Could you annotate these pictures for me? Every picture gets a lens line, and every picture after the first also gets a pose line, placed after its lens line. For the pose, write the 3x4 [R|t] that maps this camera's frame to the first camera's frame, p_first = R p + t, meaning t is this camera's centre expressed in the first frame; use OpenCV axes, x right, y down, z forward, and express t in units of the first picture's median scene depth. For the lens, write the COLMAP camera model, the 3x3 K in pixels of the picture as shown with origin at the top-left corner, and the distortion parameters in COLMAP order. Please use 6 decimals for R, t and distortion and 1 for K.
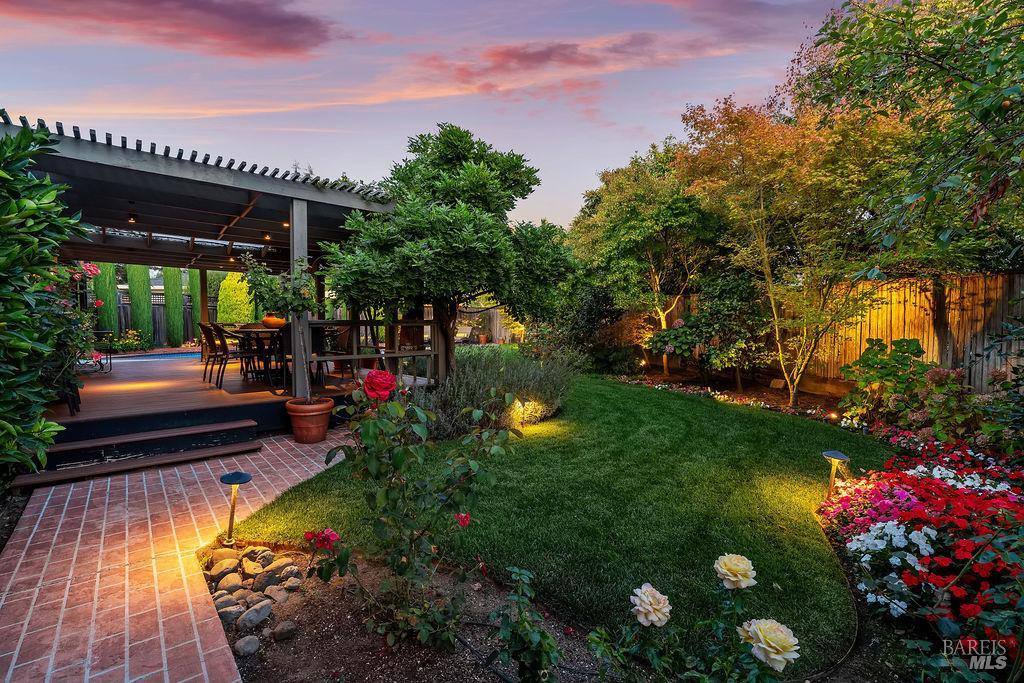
lens RADIAL K [[455.0, 0, 512.0], [0, 455.0, 341.5], [0, 0, 1]] dist [-0.001379, -0.000139]
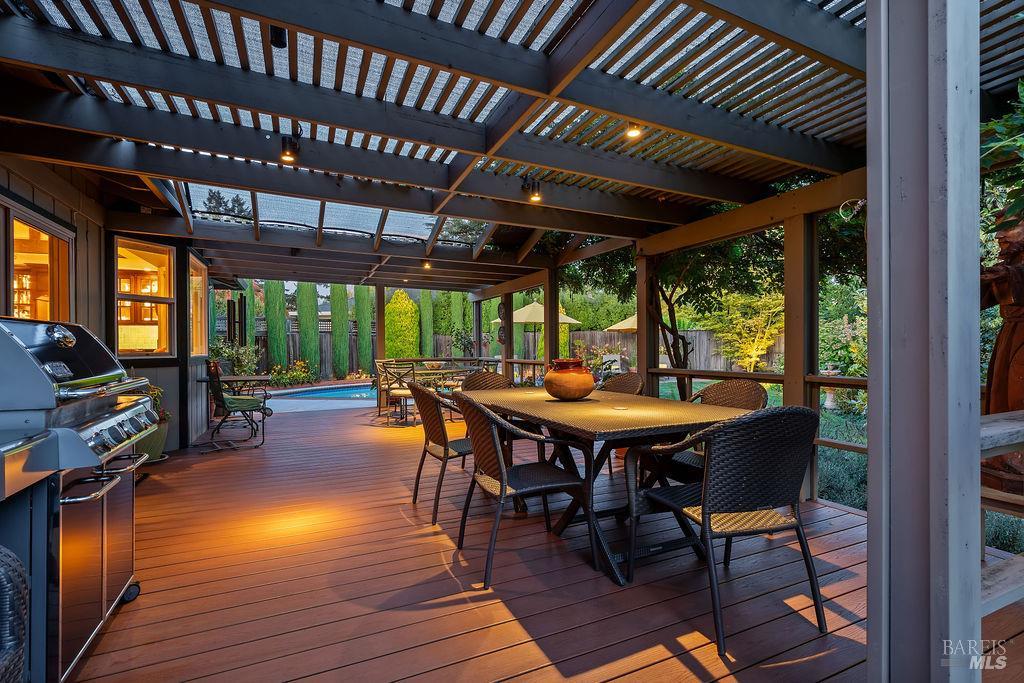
lens RADIAL K [[455.0, 0, 512.0], [0, 455.0, 341.5], [0, 0, 1]] dist [-0.001379, -0.000139]
pose [[0.964759, -0.008219, -0.263007, -0.189023], [-0.003444, 0.999032, -0.043853, -0.025039], [0.263113, 0.043213, 0.963797, 0.235473]]
